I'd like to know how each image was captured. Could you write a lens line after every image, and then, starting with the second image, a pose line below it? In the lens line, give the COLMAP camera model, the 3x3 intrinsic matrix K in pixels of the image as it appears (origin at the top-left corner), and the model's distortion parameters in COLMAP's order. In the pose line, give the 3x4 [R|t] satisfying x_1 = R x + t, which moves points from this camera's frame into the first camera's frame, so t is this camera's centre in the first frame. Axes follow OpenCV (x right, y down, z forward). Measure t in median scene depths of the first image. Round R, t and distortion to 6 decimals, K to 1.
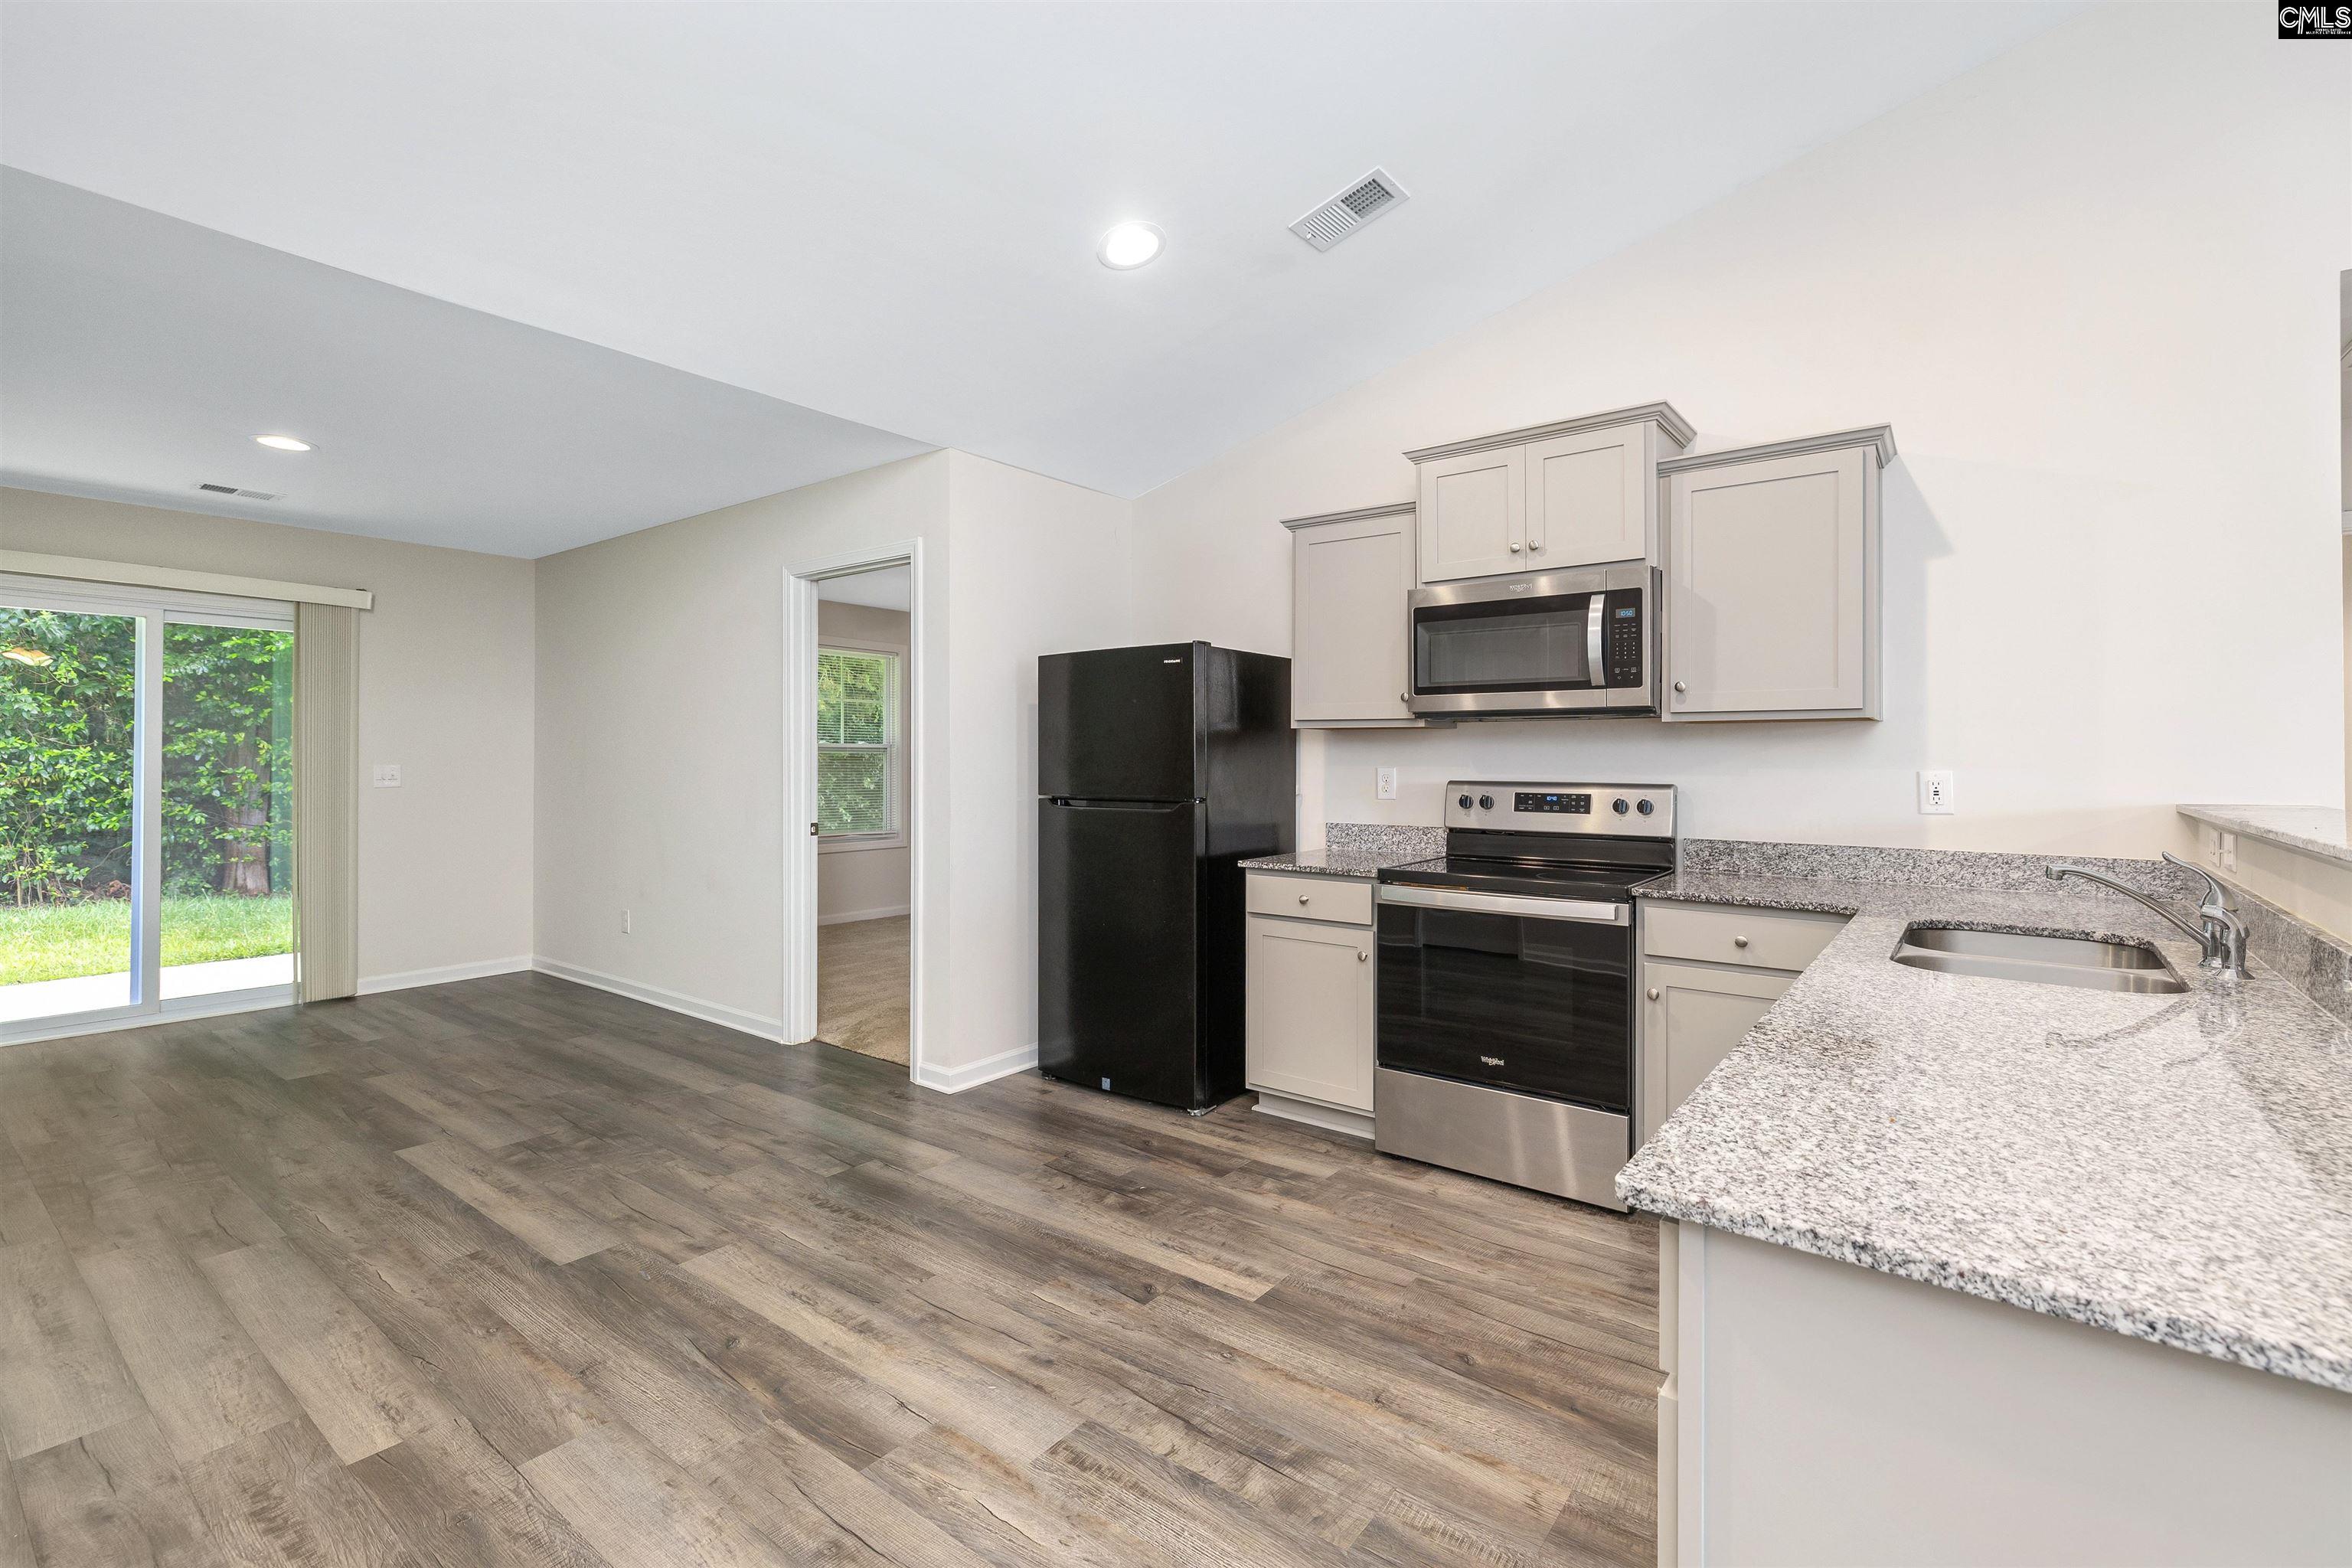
lens RADIAL K [[1038.1, 0, 1176.3], [0, 1038.1, 758.9], [0, 0, 1]] dist [-0.003665, -0.001062]
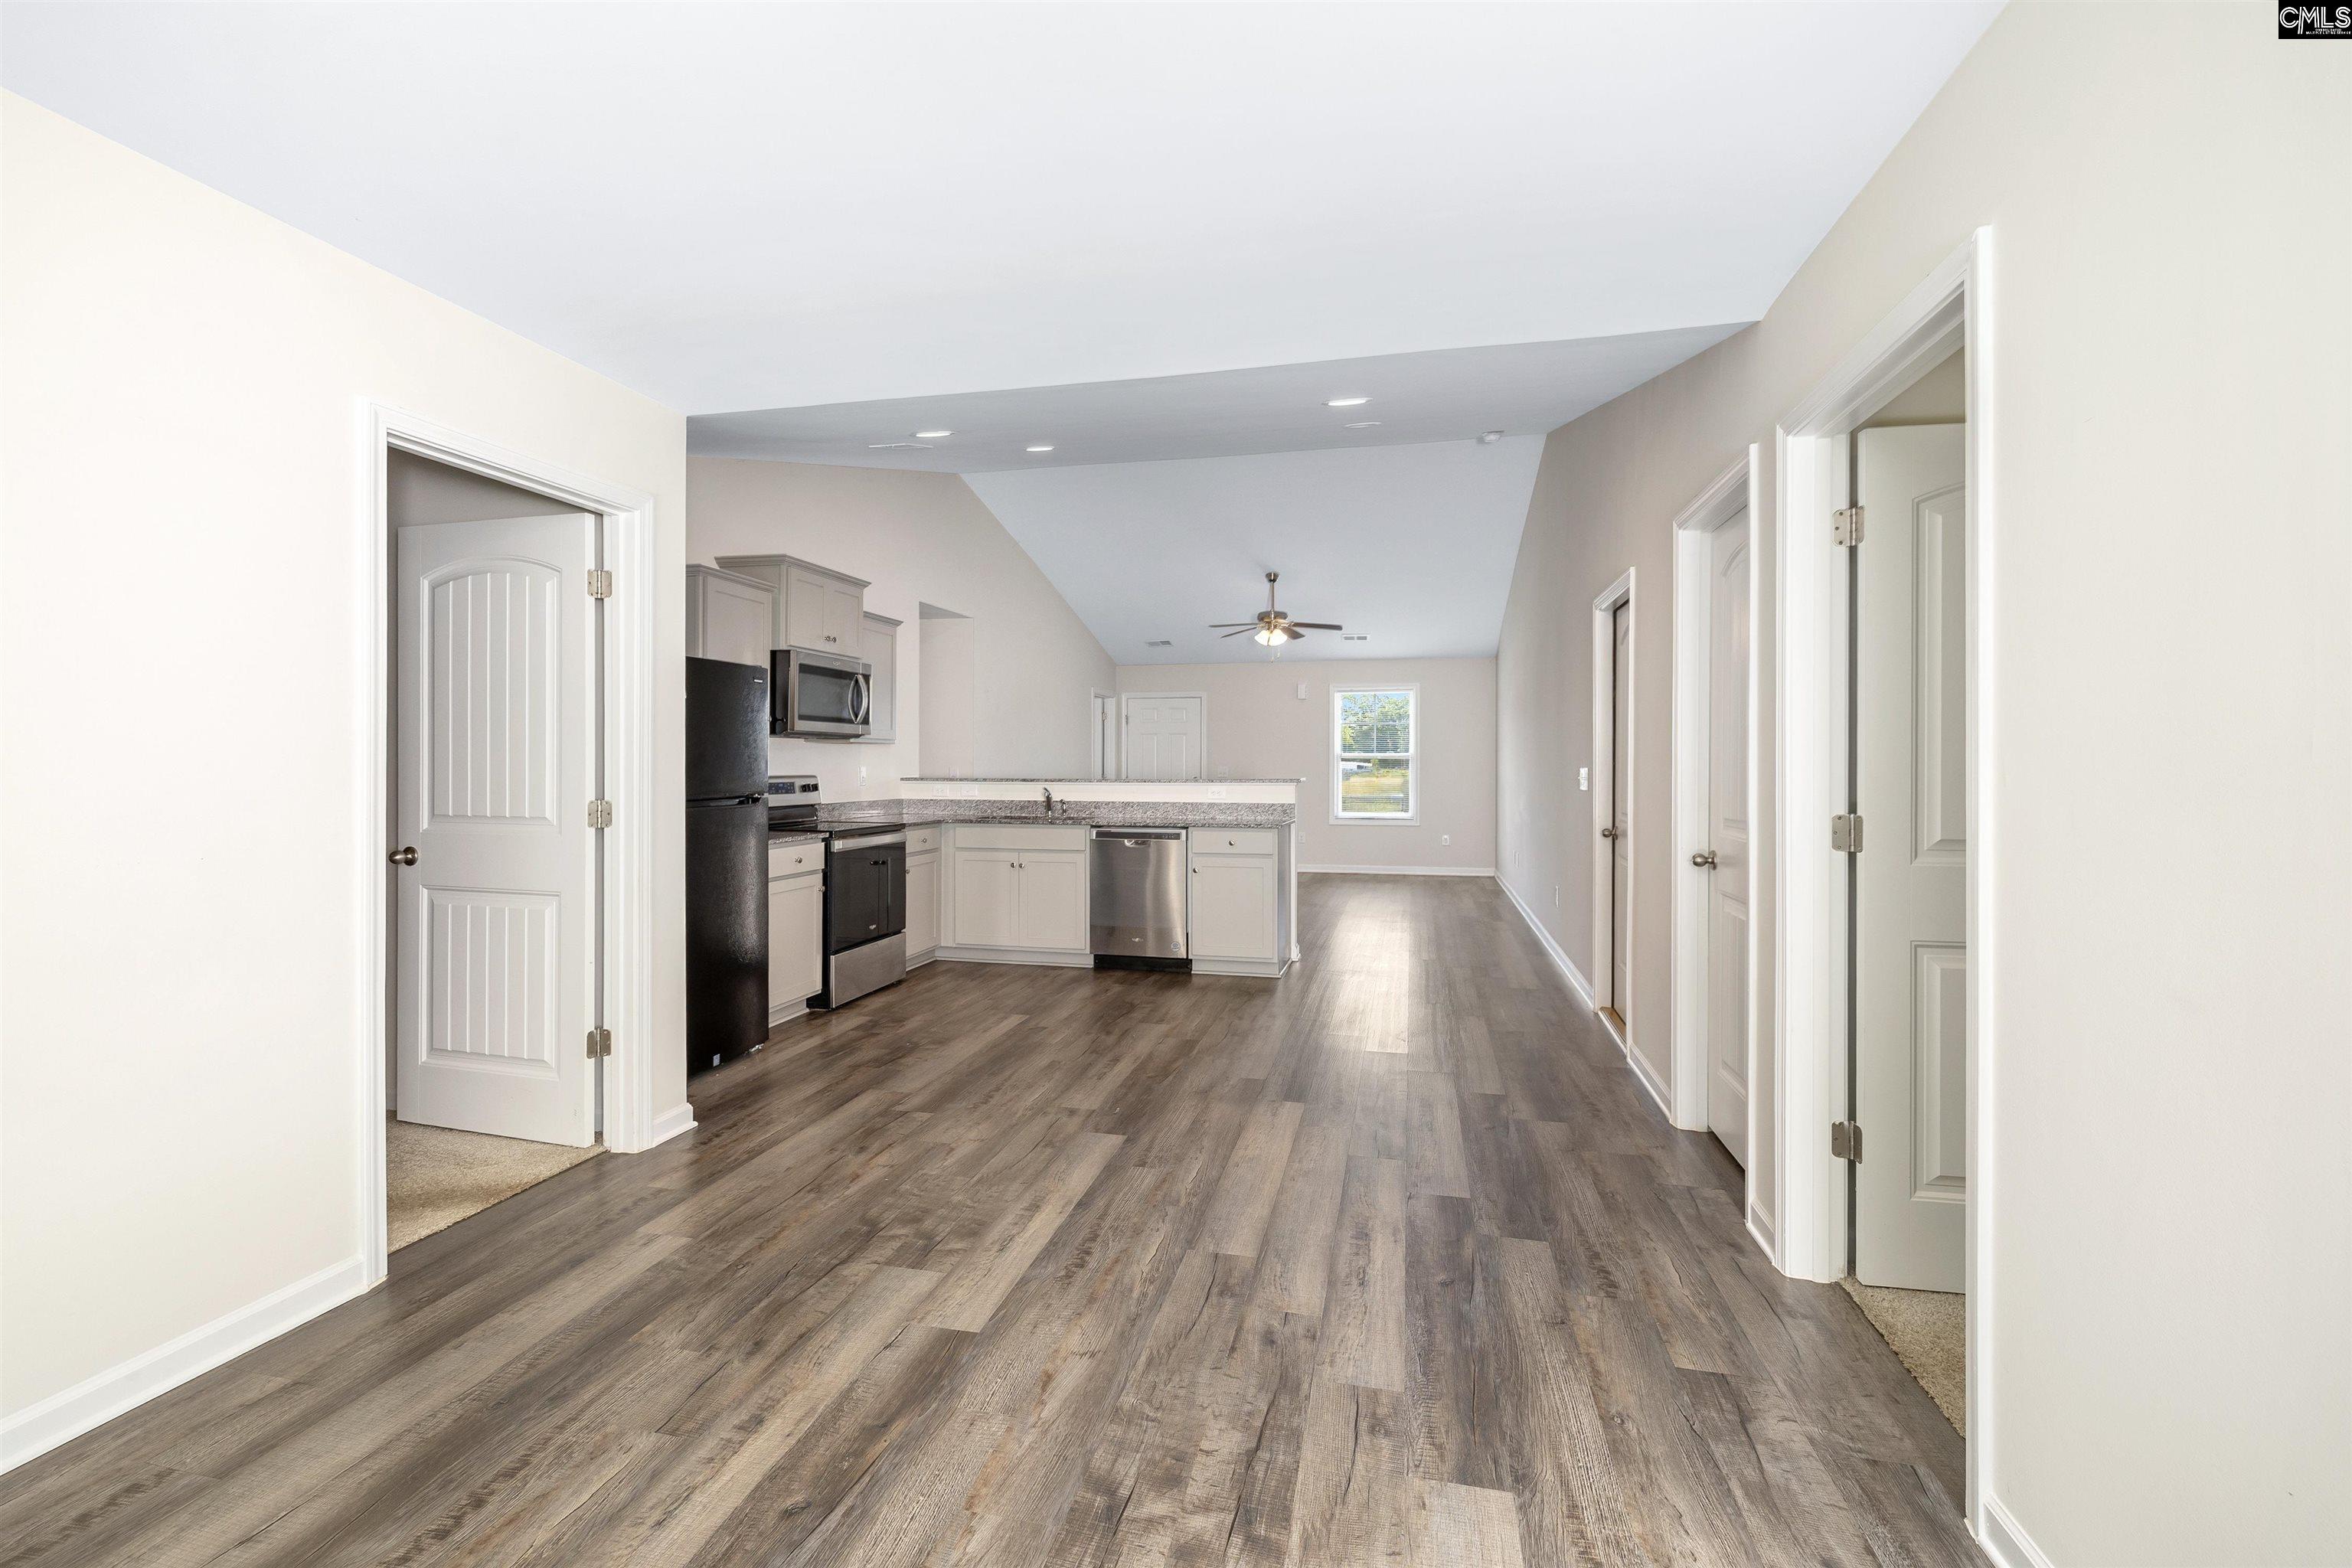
lens RADIAL K [[1002.8, 0, 1162.7], [0, 1002.8, 772.4], [0, 0, 1]] dist [0.002427, -0.000434]
pose [[-0.395544, -0.013465, 0.918348, -1.379612], [-0.004519, 0.999909, 0.012715, -0.005153], [-0.918436, 0.000879, -0.395569, 1.120326]]
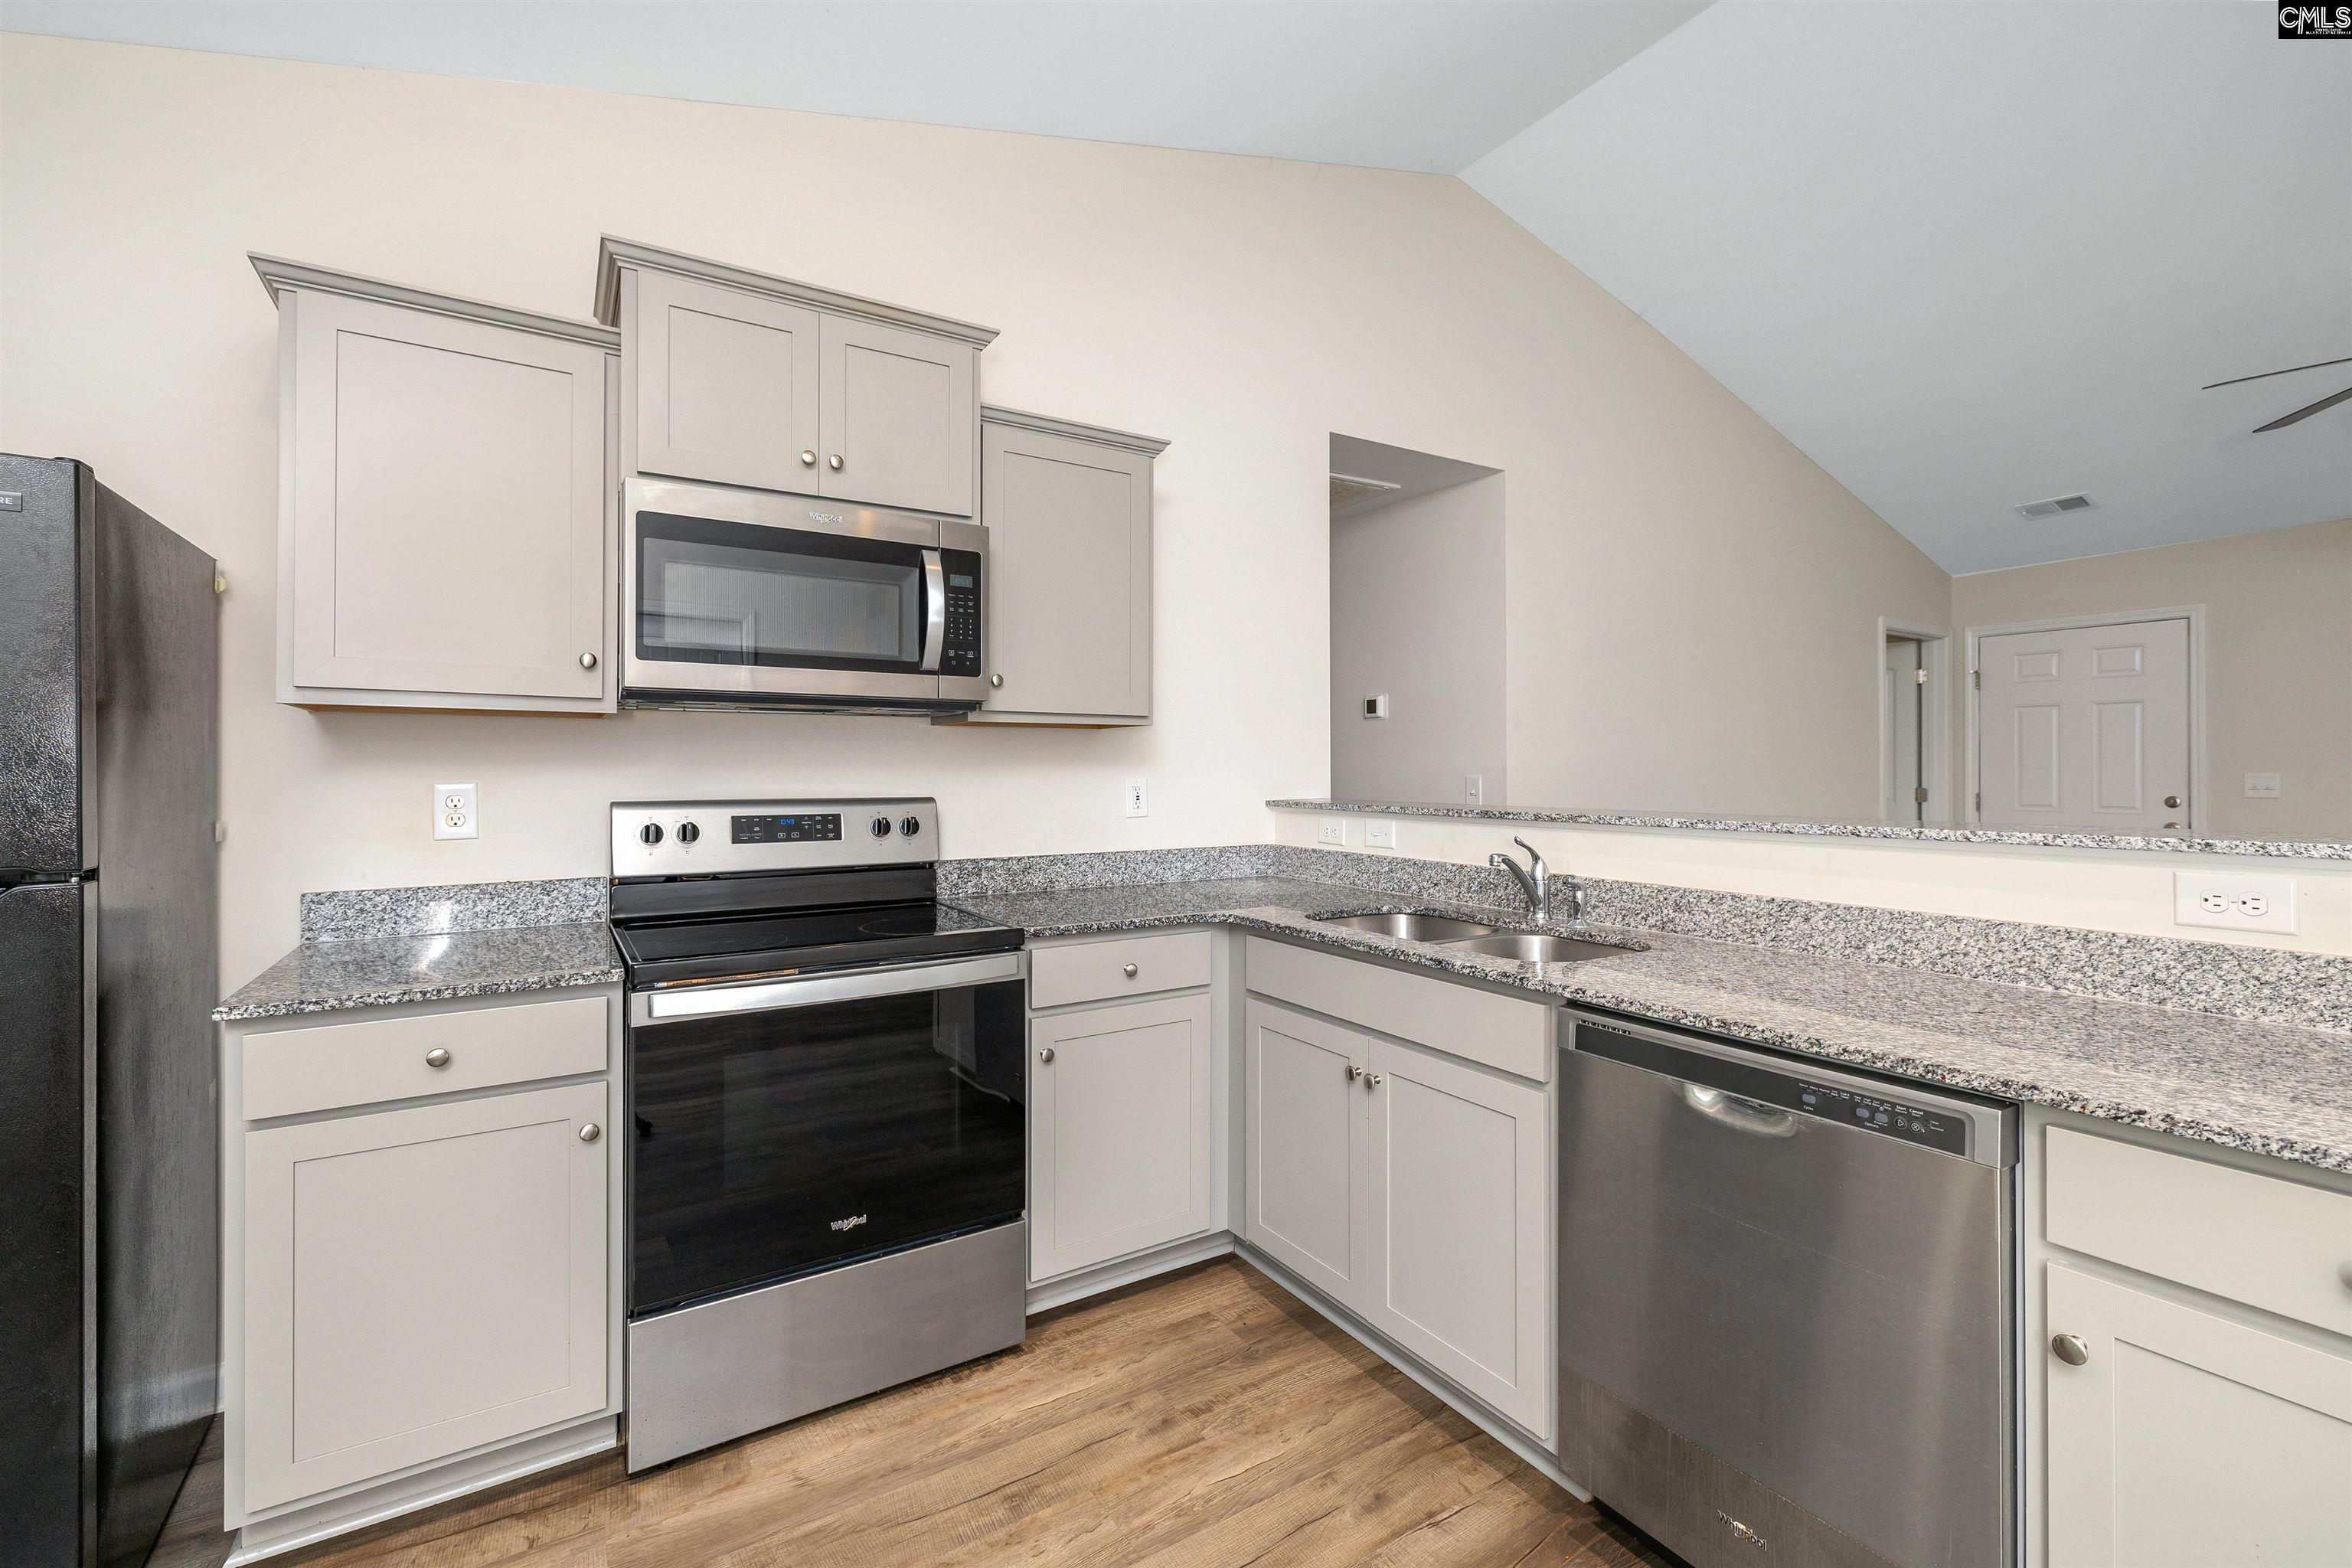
lens RADIAL K [[1002.8, 0, 1170.7], [0, 1002.8, 767.5], [0, 0, 1]] dist [0.002427, -0.000434]
pose [[0.353983, -0.002154, 0.935249, -0.201917], [0.003144, 0.999994, 0.001113, 0.000607], [-0.935247, 0.002546, 0.353988, 0.530191]]
